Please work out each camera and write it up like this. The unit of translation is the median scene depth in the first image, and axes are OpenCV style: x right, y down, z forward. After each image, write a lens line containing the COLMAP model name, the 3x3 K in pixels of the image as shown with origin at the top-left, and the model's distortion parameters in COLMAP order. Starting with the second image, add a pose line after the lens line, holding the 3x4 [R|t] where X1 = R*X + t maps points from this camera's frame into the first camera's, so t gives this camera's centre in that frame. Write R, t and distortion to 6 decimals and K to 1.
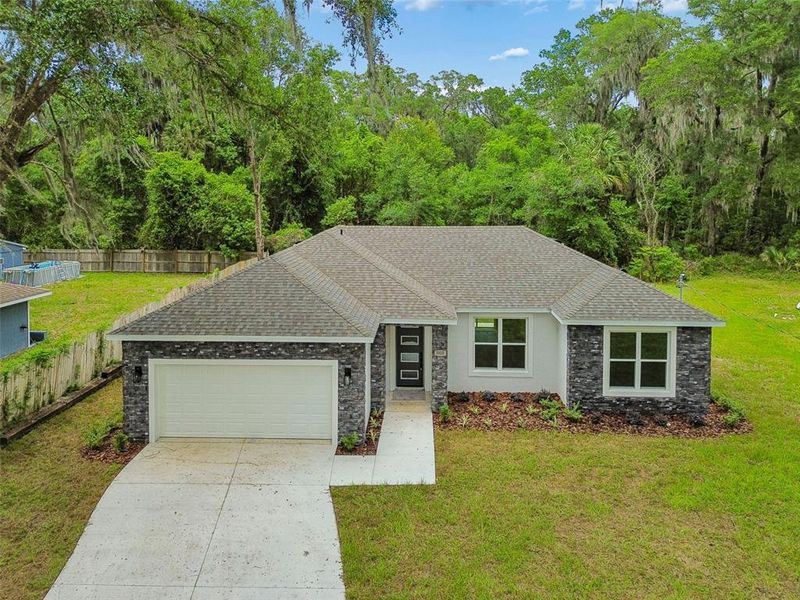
lens RADIAL K [[585.1, 0, 397.1], [0, 585.1, 213.4], [0, 0, 1]] dist [0.059340, -0.042604]
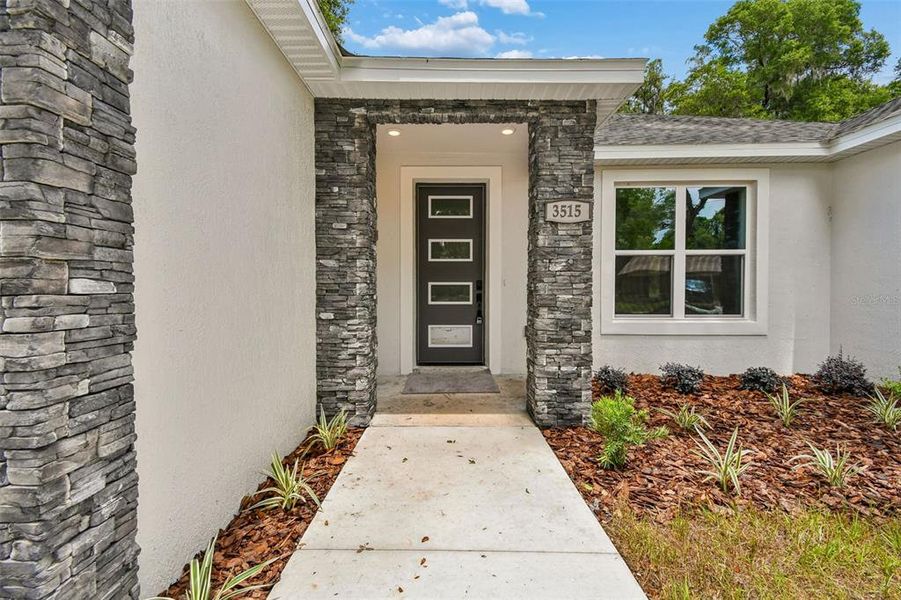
lens RADIAL K [[396.2, 0, 447.1], [0, 396.2, 288.7], [0, 0, 1]] dist [0.031139, -0.018199]
pose [[0.999180, 0.001477, 0.040467, 0.009591], [-0.000509, 0.999714, -0.023921, 0.280997], [-0.040490, 0.023881, 0.998895, 0.823303]]
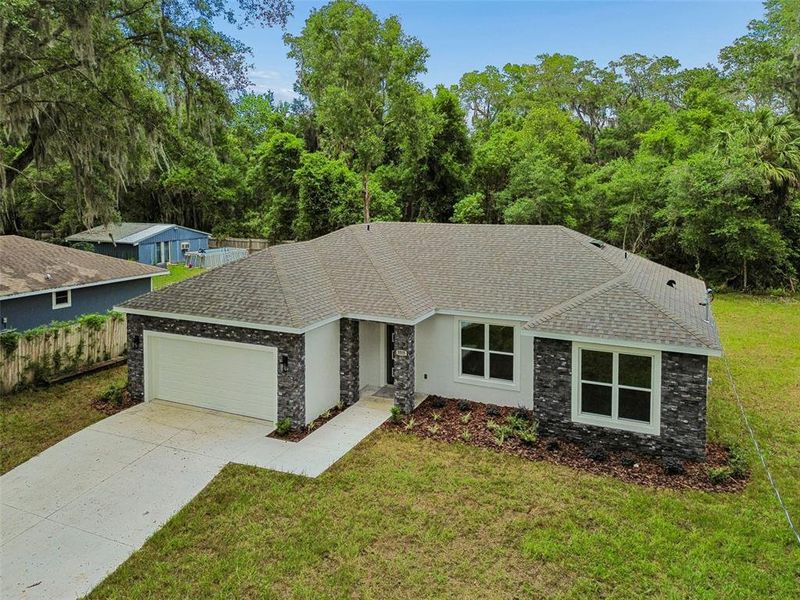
lens RADIAL K [[585.1, 0, 397.1], [0, 585.1, 213.4], [0, 0, 1]] dist [0.059340, -0.042604]
pose [[0.925822, 0.015551, -0.377641, 0.436543], [-0.014031, 0.999879, 0.006776, -0.001184], [0.377700, -0.000974, 0.925927, 0.092855]]
